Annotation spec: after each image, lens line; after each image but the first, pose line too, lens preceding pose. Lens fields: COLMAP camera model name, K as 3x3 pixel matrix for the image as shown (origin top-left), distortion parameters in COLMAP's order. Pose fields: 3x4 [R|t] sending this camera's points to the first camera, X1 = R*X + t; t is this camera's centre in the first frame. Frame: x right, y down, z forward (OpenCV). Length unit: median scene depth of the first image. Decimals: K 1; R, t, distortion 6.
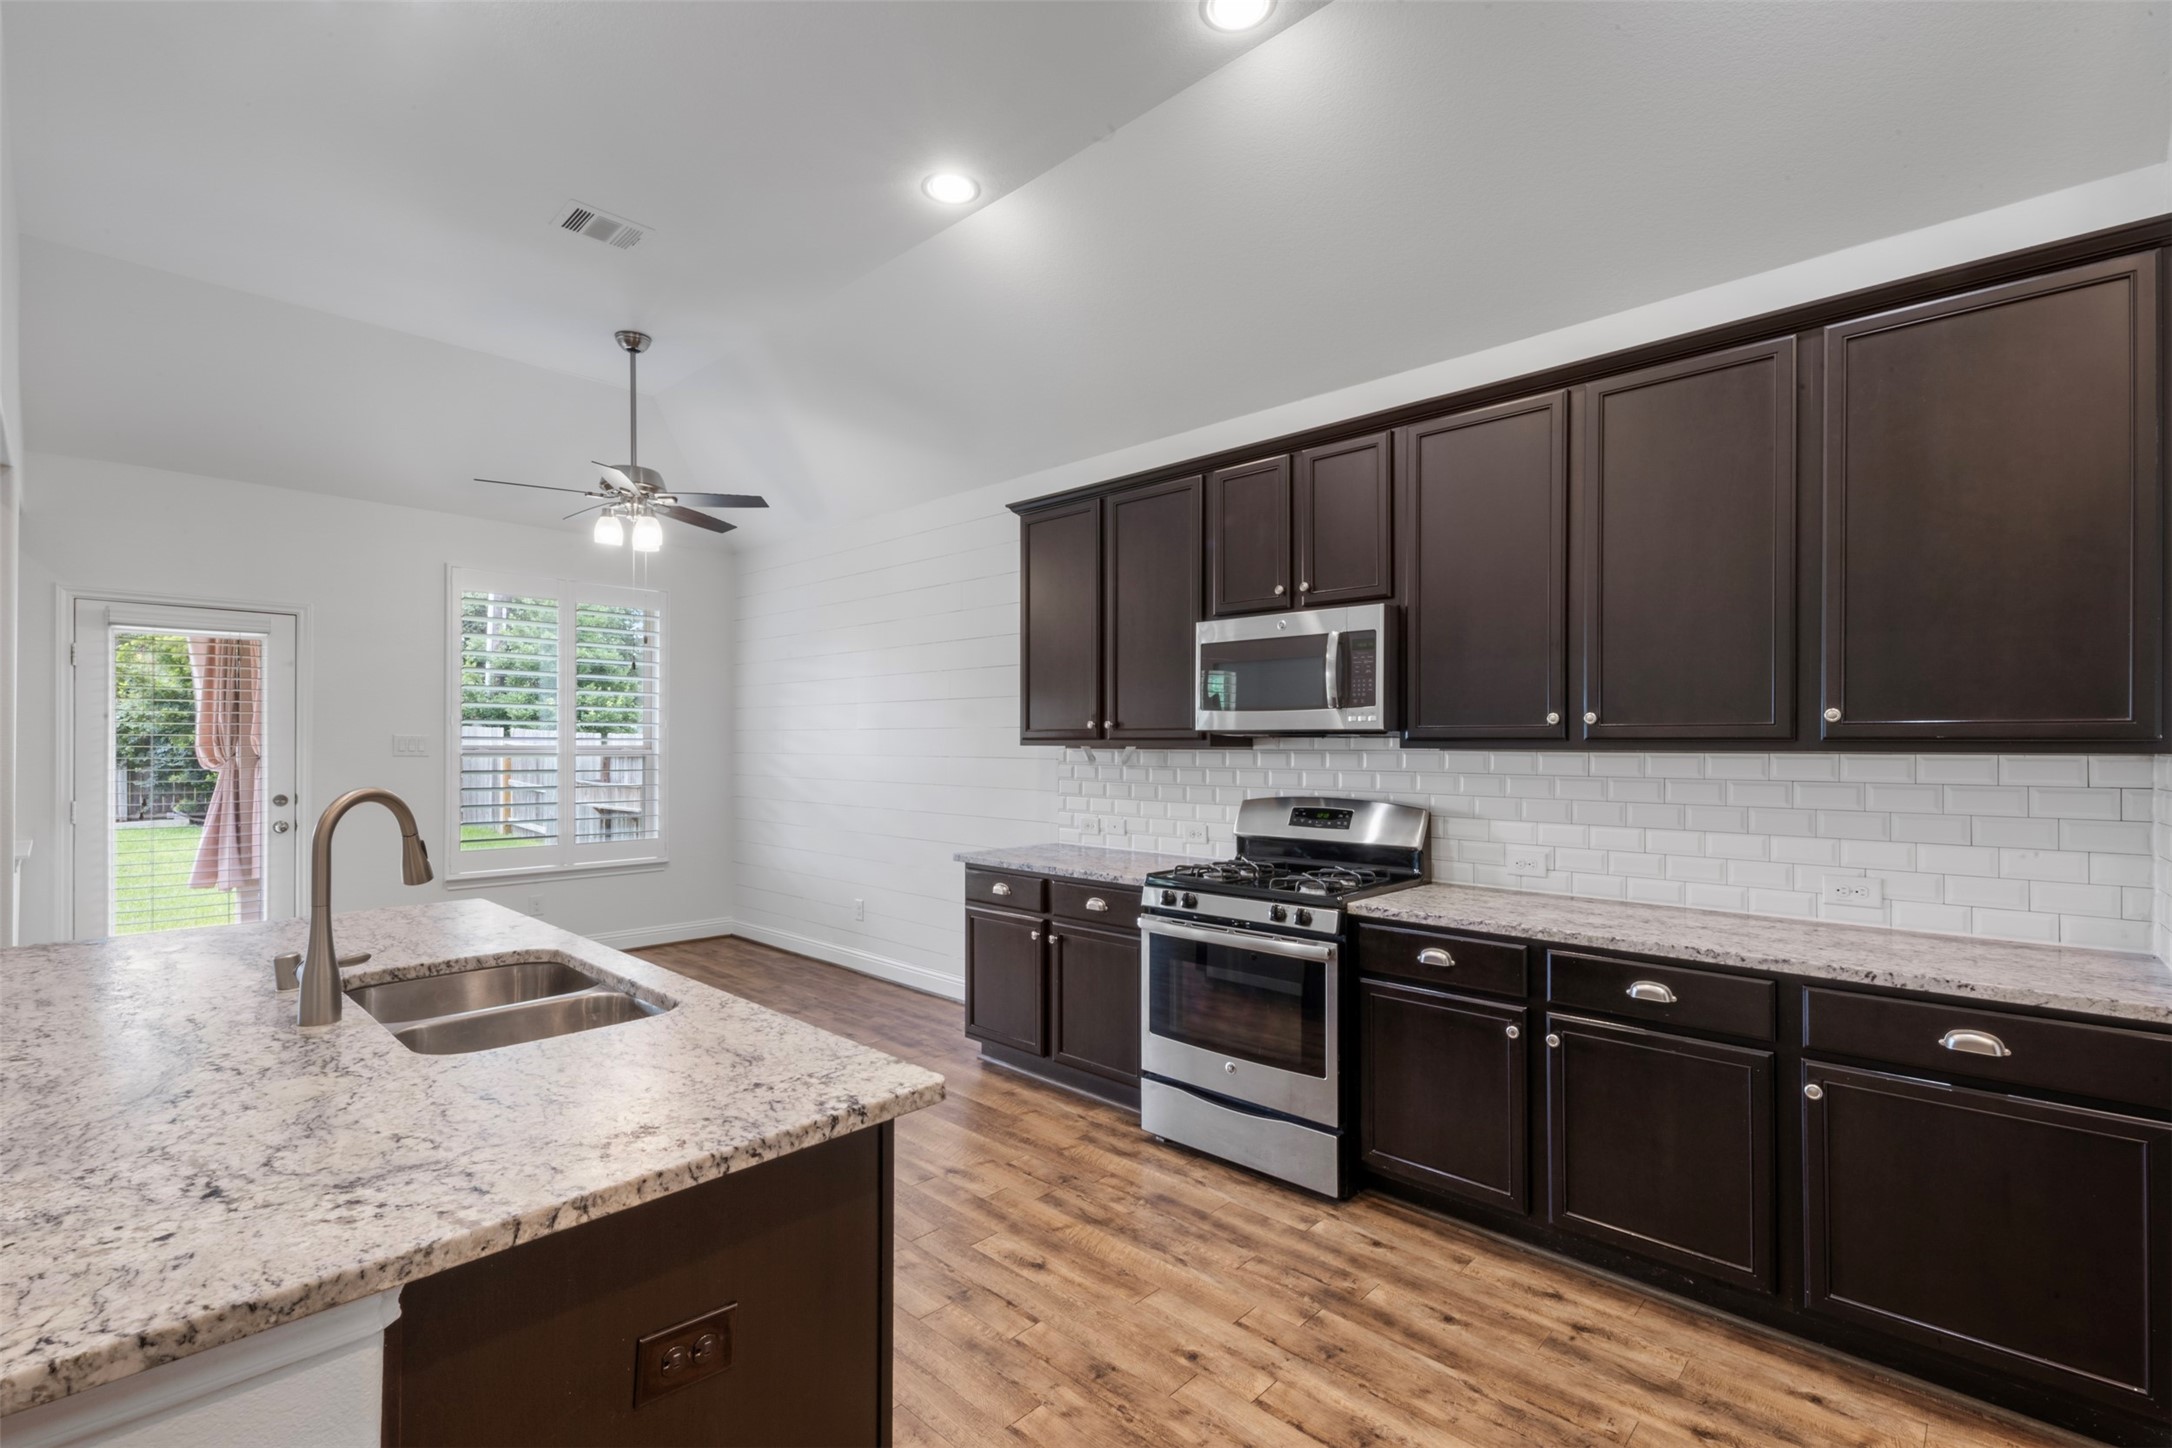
lens RADIAL K [[986.5, 0, 1074.3], [0, 986.5, 724.2], [0, 0, 1]] dist [0.012372, 0.000012]
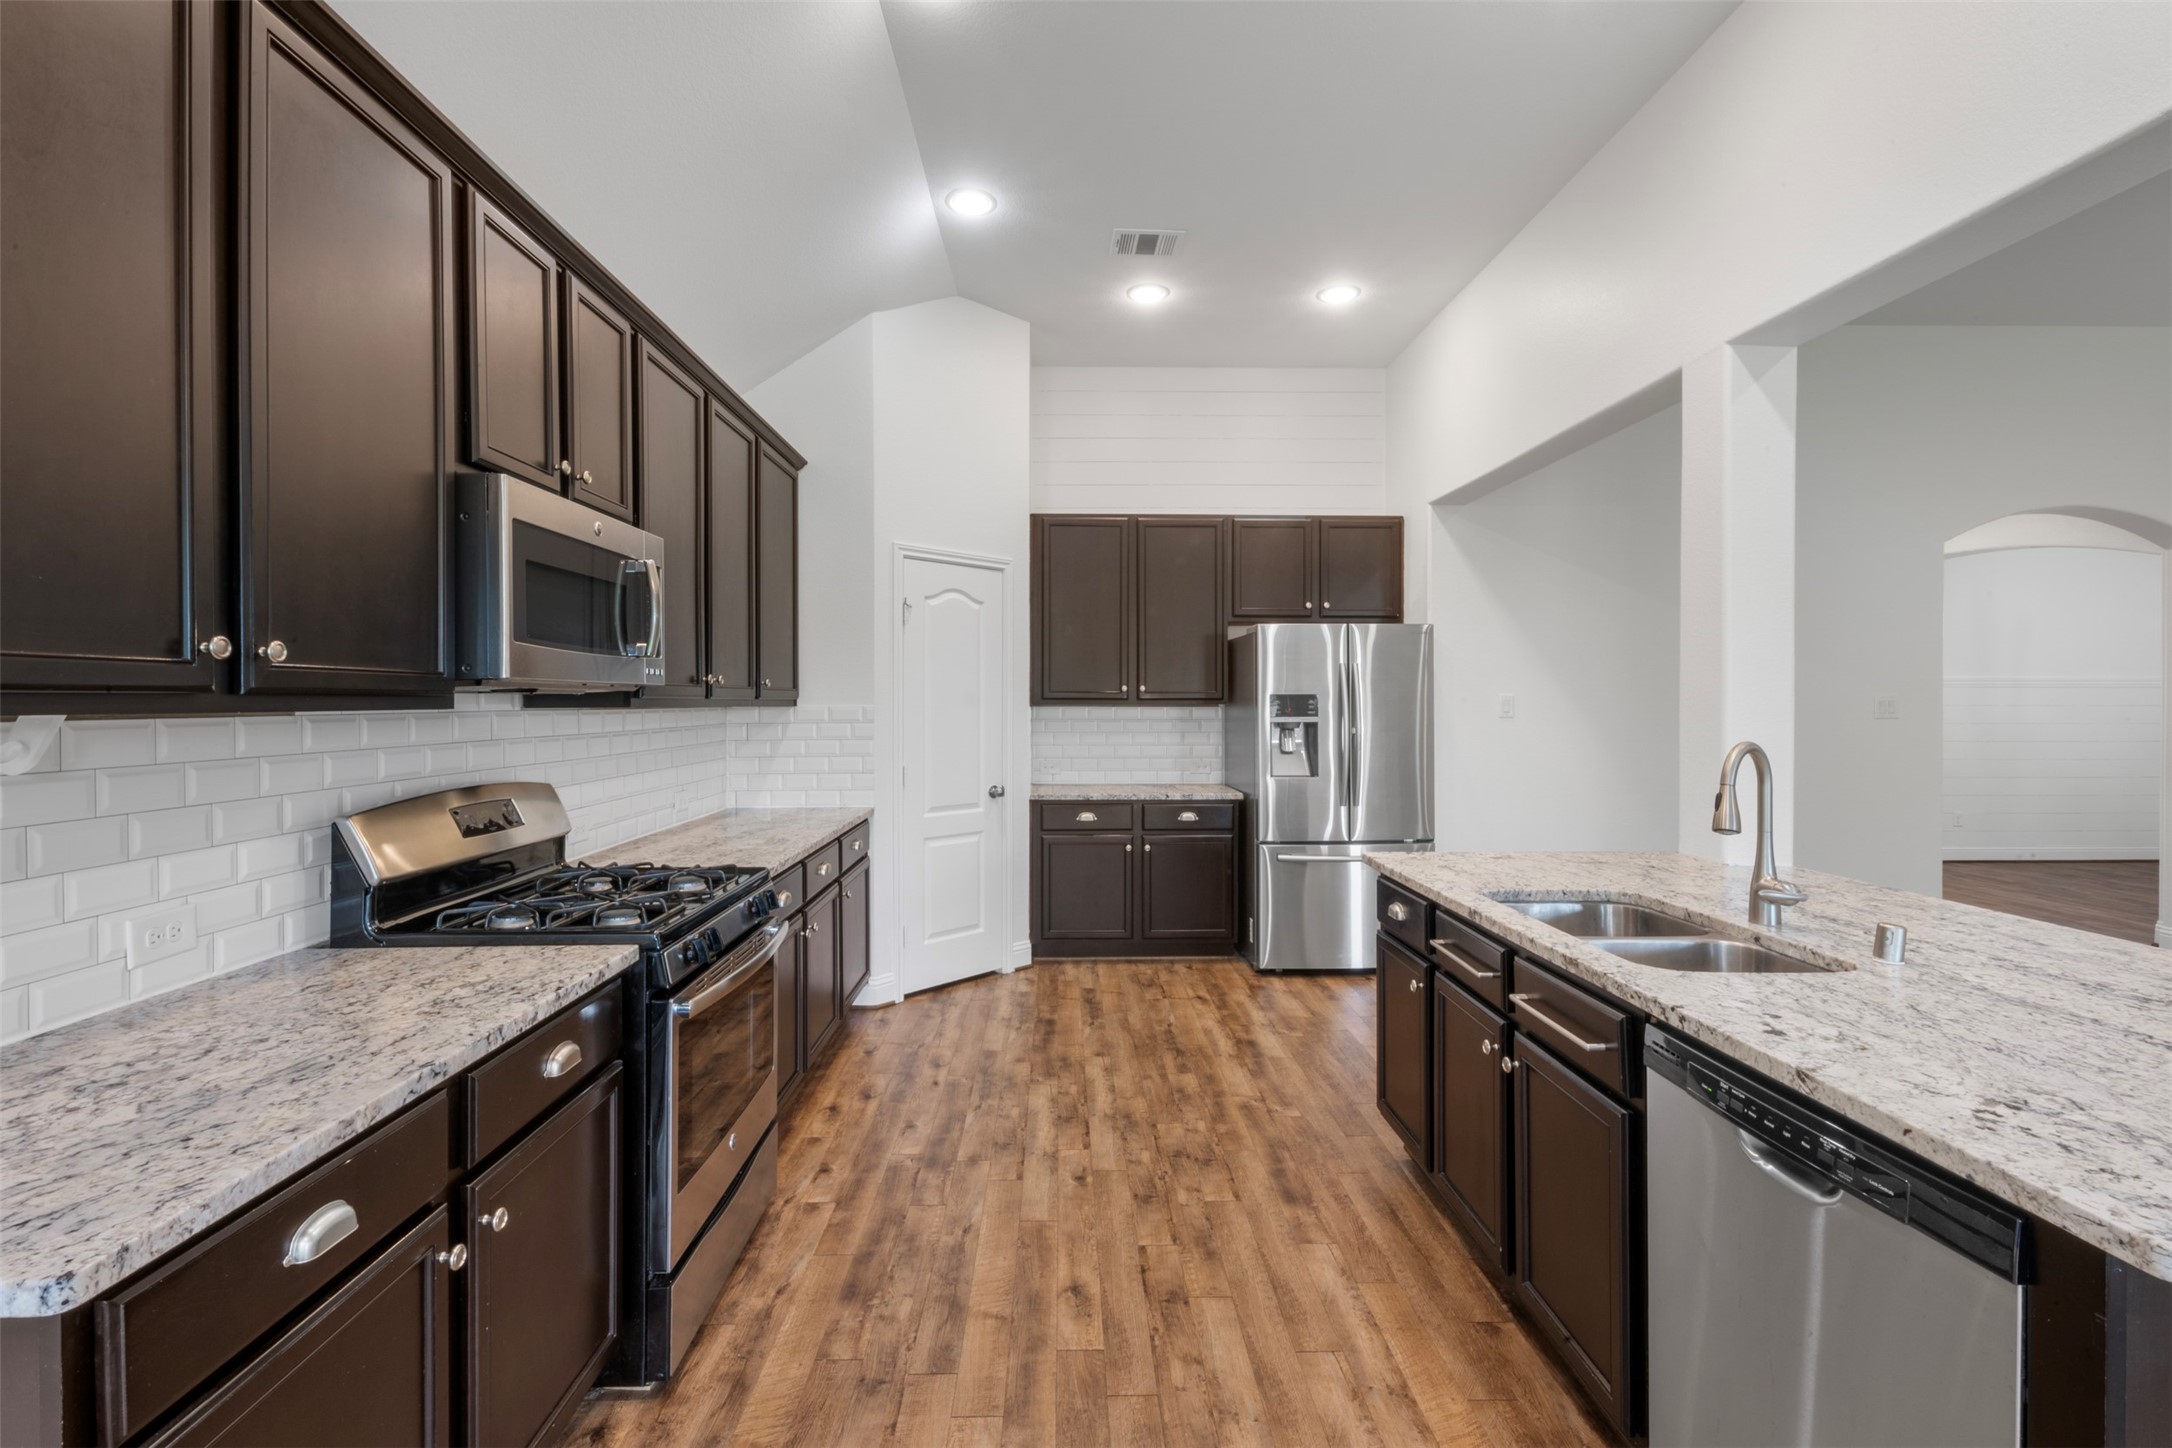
lens RADIAL K [[986.5, 0, 1082.9], [0, 986.5, 696.6], [0, 0, 1]] dist [0.012372, 0.000012]
pose [[-0.720692, 0.001628, 0.693253, -0.542804], [-0.012458, 0.999805, -0.015299, 0.024017], [-0.693143, -0.019663, -0.720532, 1.358225]]
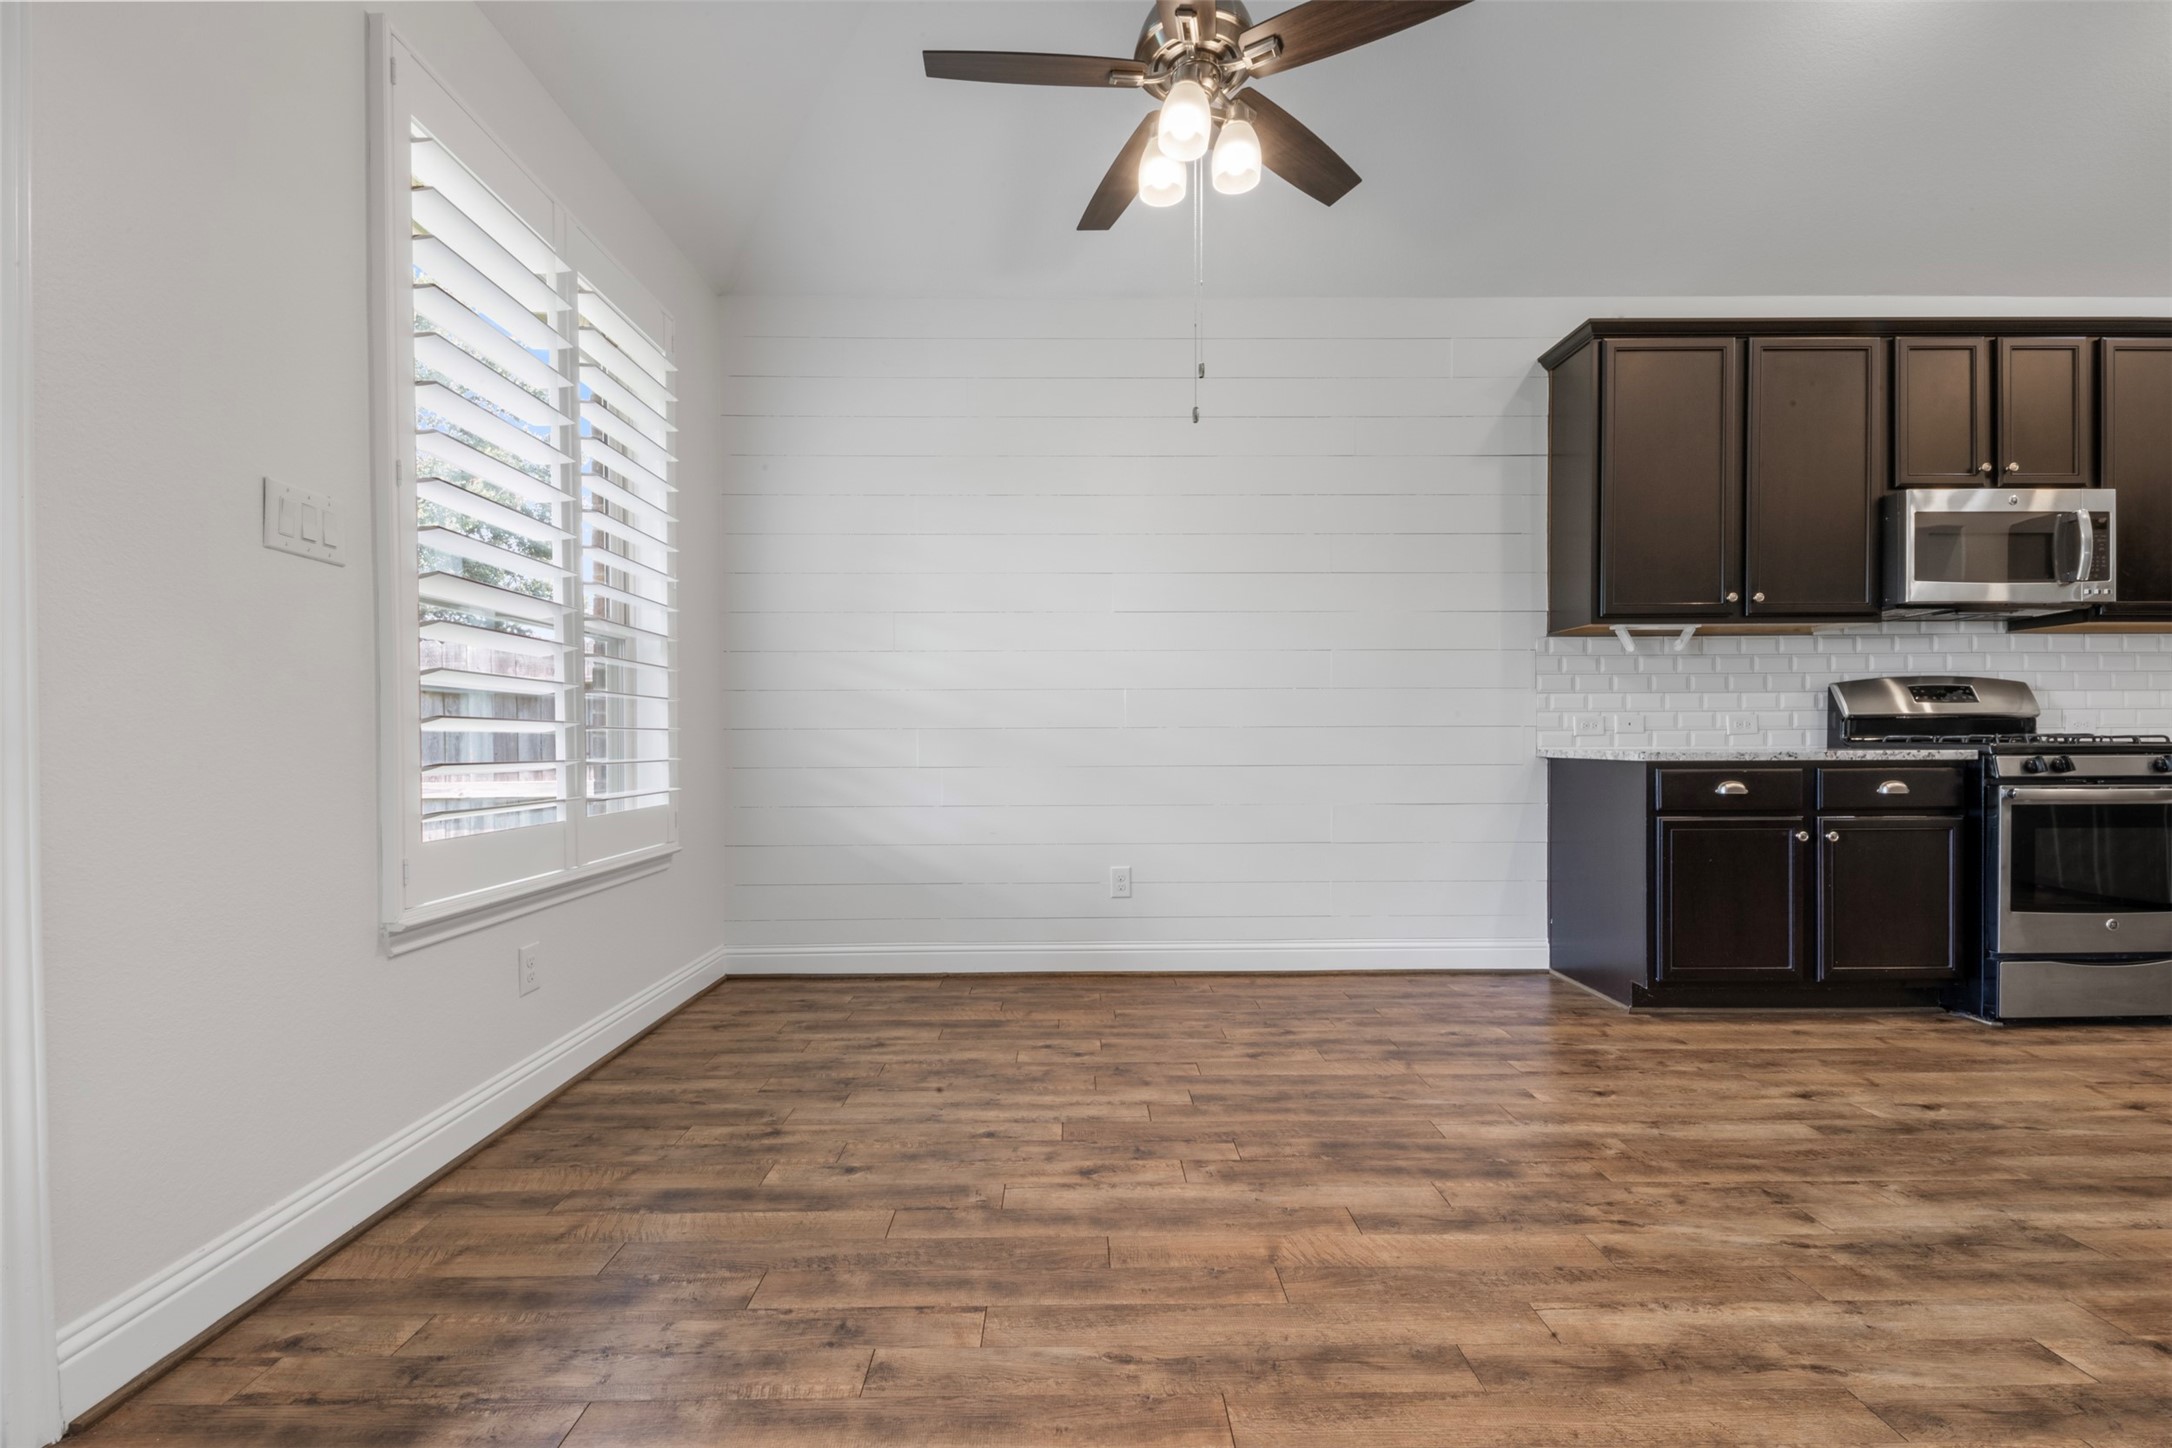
lens RADIAL K [[895.0, 0, 1077.6], [0, 895.0, 745.7], [0, 0, 1]] dist [0.000969, -0.000556]
pose [[0.703974, -0.009337, 0.710165, -1.233452], [-0.008367, 0.999735, 0.021438, 0.155625], [-0.710177, -0.021034, 0.703709, 1.113714]]
